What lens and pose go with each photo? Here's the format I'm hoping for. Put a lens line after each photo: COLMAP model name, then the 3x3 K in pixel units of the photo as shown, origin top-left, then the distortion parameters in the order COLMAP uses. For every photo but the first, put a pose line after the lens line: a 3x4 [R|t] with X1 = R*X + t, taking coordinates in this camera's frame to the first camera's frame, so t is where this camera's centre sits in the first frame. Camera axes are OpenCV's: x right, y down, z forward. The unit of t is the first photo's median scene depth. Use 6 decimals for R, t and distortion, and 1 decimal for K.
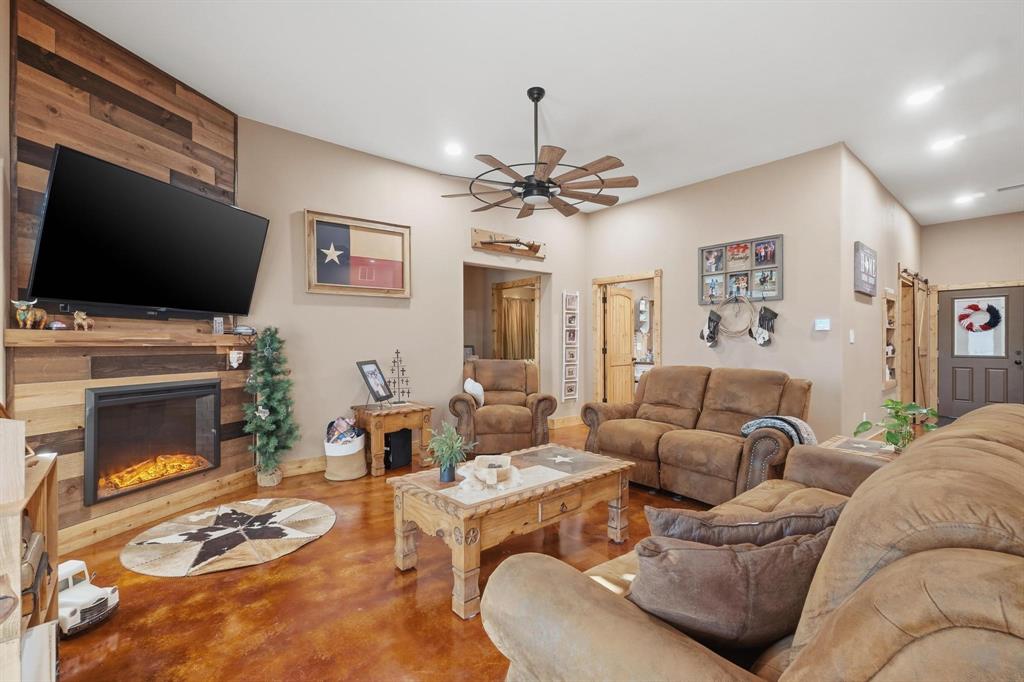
lens RADIAL K [[446.7, 0, 499.7], [0, 446.7, 341.2], [0, 0, 1]] dist [-0.004773, 0.001832]
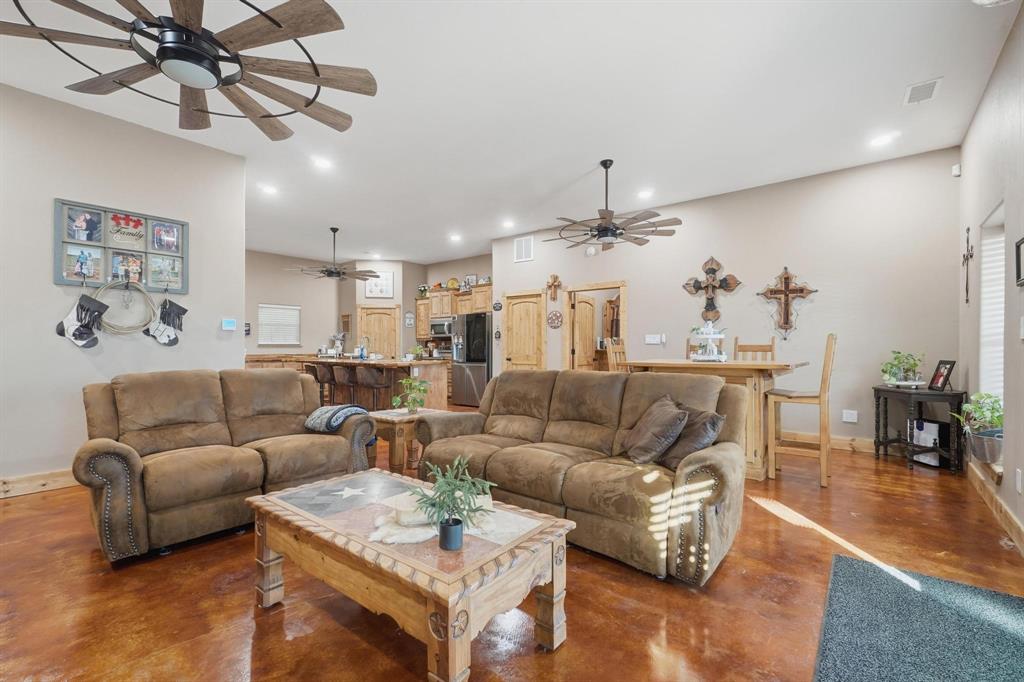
lens RADIAL K [[446.7, 0, 504.9], [0, 446.7, 346.4], [0, 0, 1]] dist [-0.004773, 0.001832]
pose [[-0.187595, 0.001496, 0.982245, -0.411987], [-0.004911, 0.999985, -0.002461, 0.012870], [-0.982234, -0.005286, -0.187585, 0.570574]]
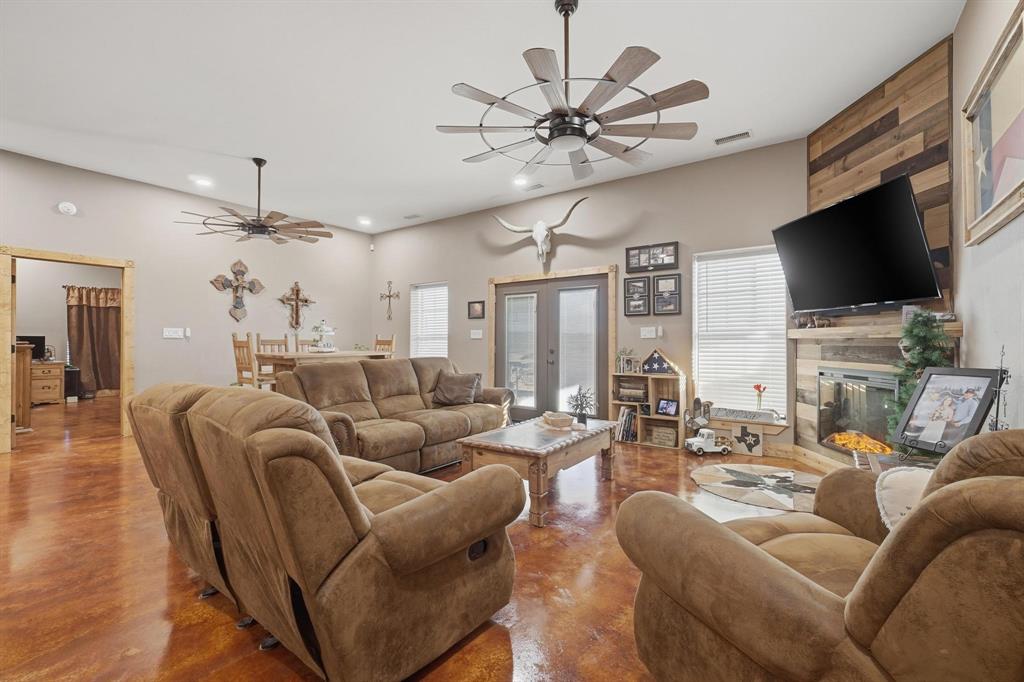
lens RADIAL K [[446.7, 0, 504.4], [0, 446.7, 337.4], [0, 0, 1]] dist [-0.004773, 0.001832]
pose [[-0.972467, -0.002312, -0.233029, 0.281878], [0.001317, 0.999880, -0.015416, 0.018251], [0.233037, -0.015299, -0.972348, 1.342613]]
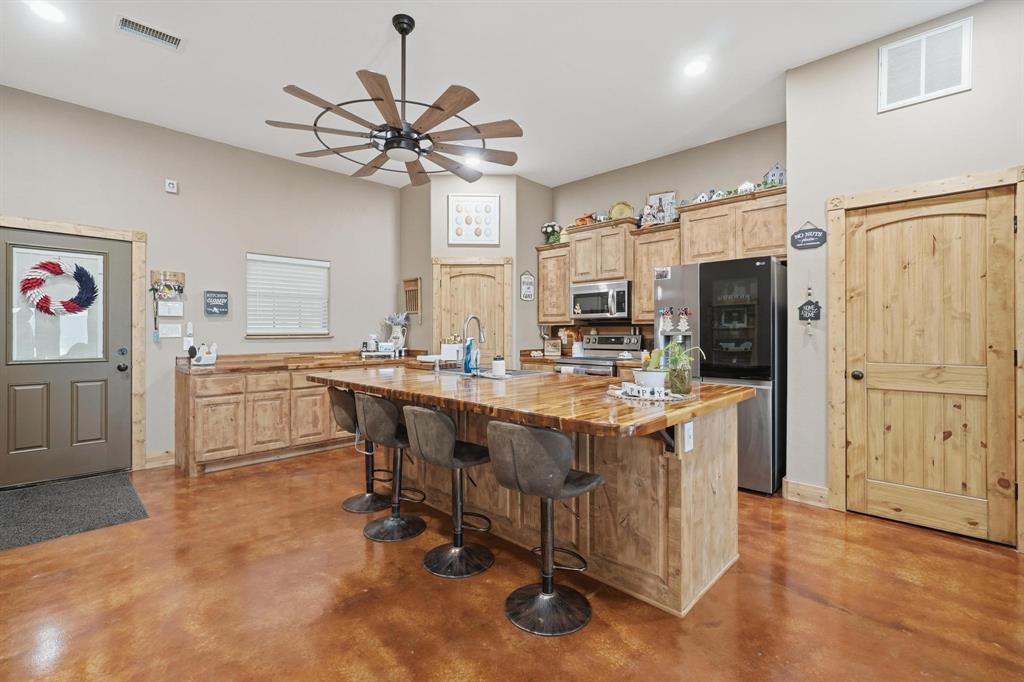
lens RADIAL K [[446.7, 0, 506.8], [0, 446.7, 335.3], [0, 0, 1]] dist [-0.004773, 0.001832]
pose [[-0.101417, -0.007077, 0.994819, 0.765165], [-0.004177, 0.999969, 0.006688, -0.003120], [-0.994835, -0.003477, -0.101444, 0.813078]]
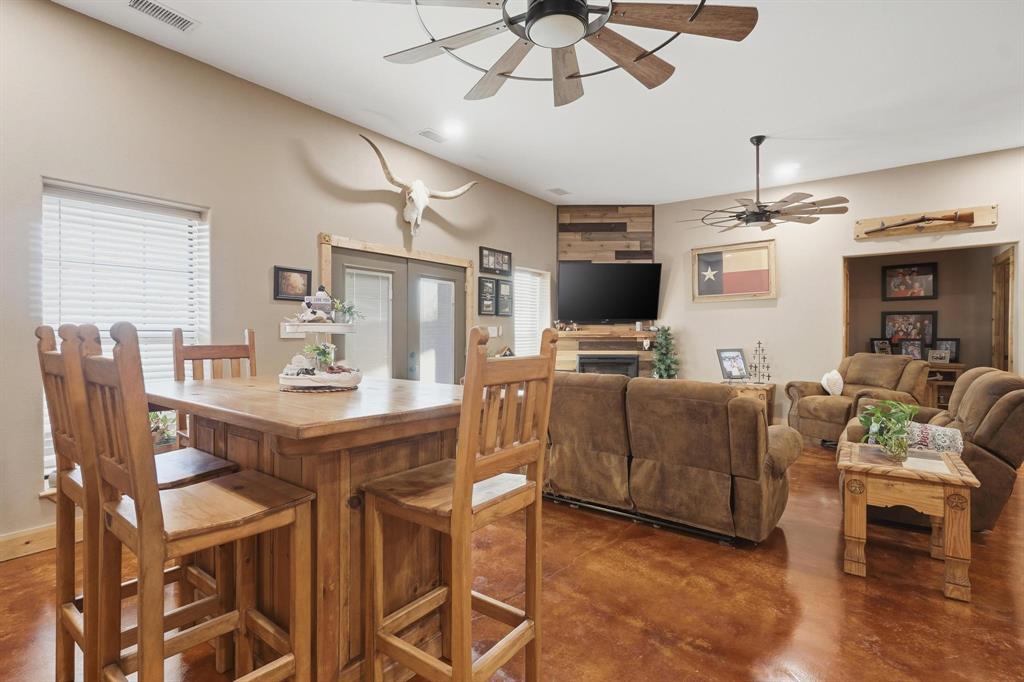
lens RADIAL K [[493.9, 0, 511.0], [0, 493.9, 336.7], [0, 0, 1]] dist [-0.005326, 0.001971]
pose [[0.235412, 0.007299, -0.971868, 1.001020], [0.005374, 0.999947, 0.008811, -0.010217], [0.971881, -0.007297, 0.235360, -0.003003]]
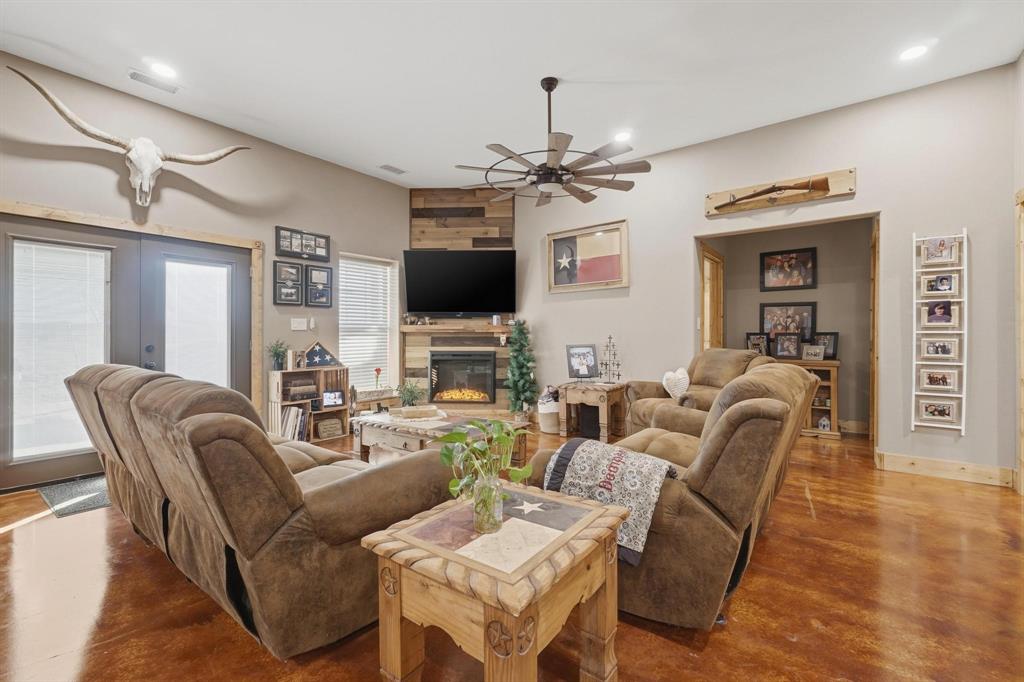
lens RADIAL K [[446.7, 0, 509.9], [0, 446.7, 336.3], [0, 0, 1]] dist [-0.004773, 0.001832]
pose [[0.230525, 0.002716, -0.973063, 0.831499], [0.005590, 0.999976, 0.004115, 0.015813], [0.973050, -0.006389, 0.230504, 0.528808]]
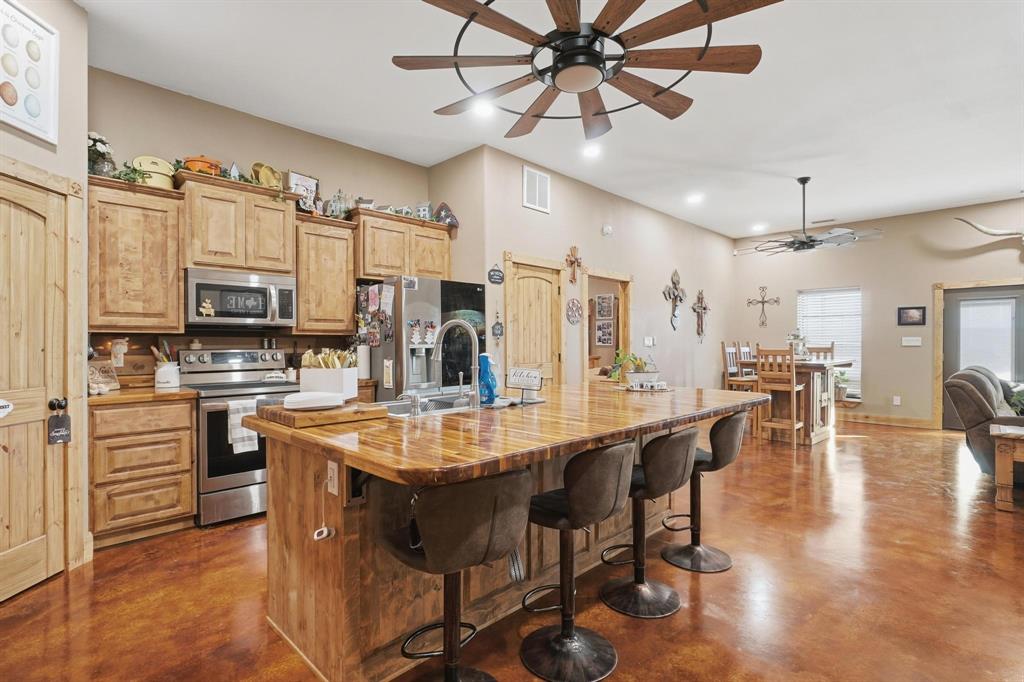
lens RADIAL K [[493.9, 0, 506.3], [0, 493.9, 347.5], [0, 0, 1]] dist [-0.005326, 0.001971]
pose [[-0.996325, 0.002717, -0.085615, 1.515052], [0.002560, 0.999995, 0.001947, -0.001583], [0.085619, 0.001721, -0.996326, 1.352386]]
